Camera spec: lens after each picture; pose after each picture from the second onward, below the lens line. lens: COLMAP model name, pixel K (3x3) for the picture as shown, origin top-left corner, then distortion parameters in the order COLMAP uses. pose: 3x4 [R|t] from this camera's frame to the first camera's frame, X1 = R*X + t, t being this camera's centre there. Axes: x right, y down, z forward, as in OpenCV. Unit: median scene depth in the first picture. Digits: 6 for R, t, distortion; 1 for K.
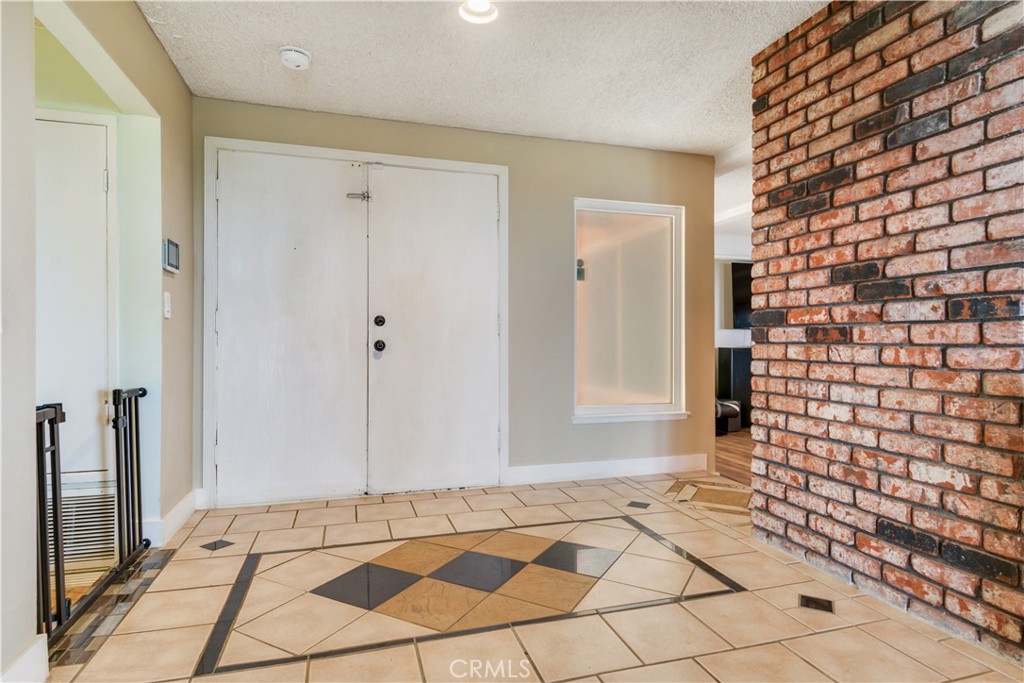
lens RADIAL K [[553.2, 0, 507.6], [0, 553.2, 340.6], [0, 0, 1]] dist [0.001295, -0.001509]
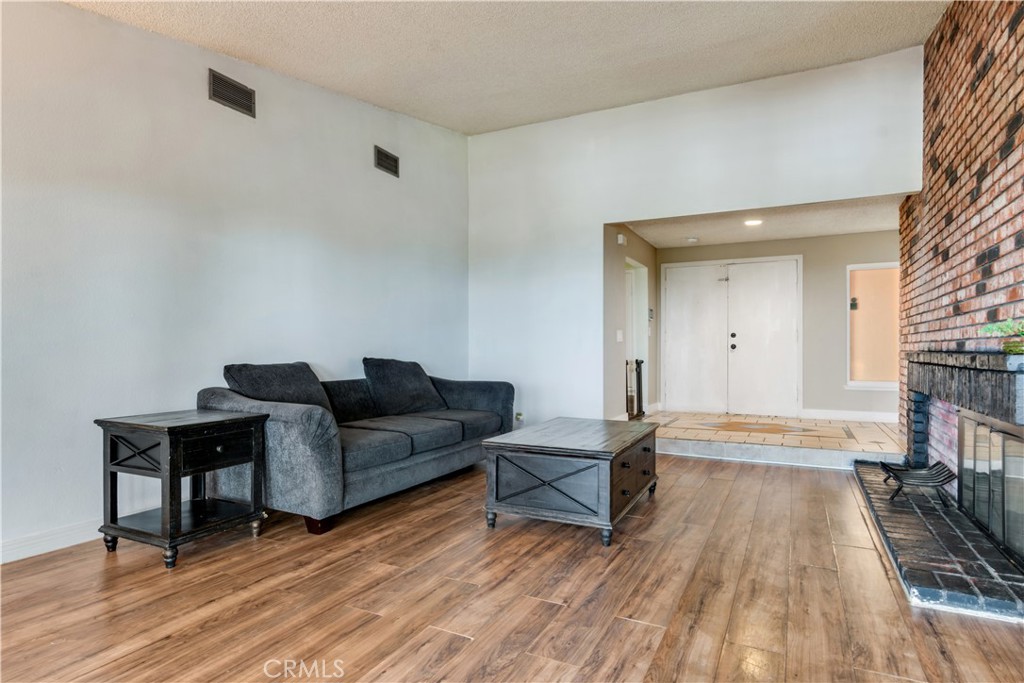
lens RADIAL K [[564.1, 0, 512.9], [0, 564.1, 349.8], [0, 0, 1]] dist [0.003230, -0.001504]
pose [[0.732899, -0.000550, -0.680337, 0.918419], [-0.000533, 0.999999, -0.001383, 0.036236], [0.680337, 0.001376, 0.732898, -1.745482]]
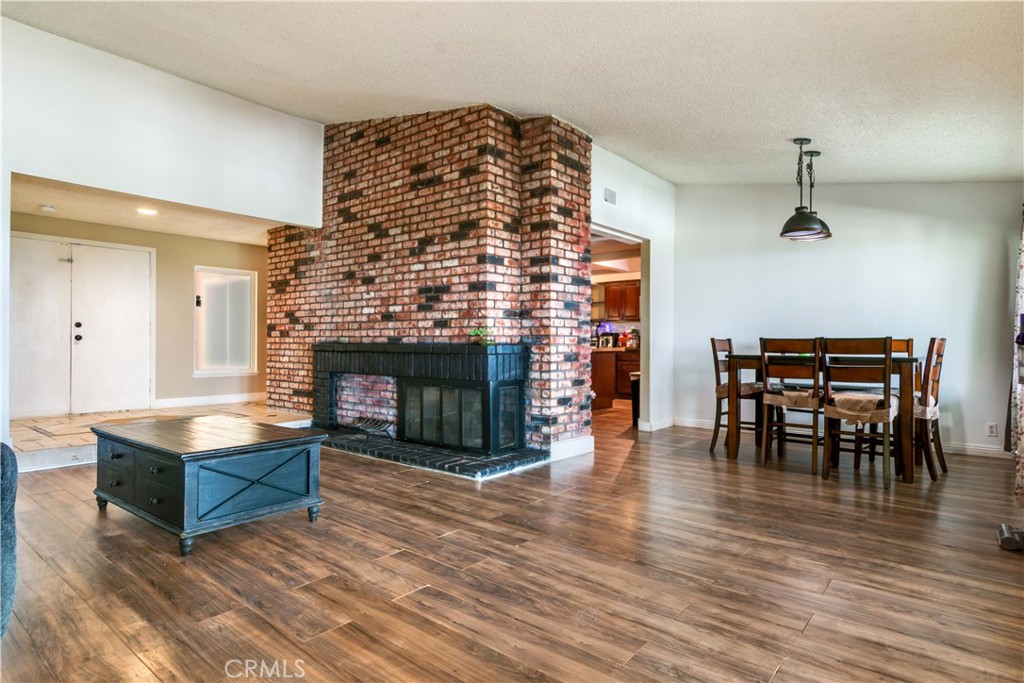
lens RADIAL K [[553.2, 0, 507.6], [0, 553.2, 340.6], [0, 0, 1]] dist [0.001295, -0.001509]
pose [[0.826588, 0.004370, 0.562791, -0.110362], [-0.002510, 0.999989, -0.004078, 0.033296], [-0.562802, 0.001958, 0.826589, -2.056784]]
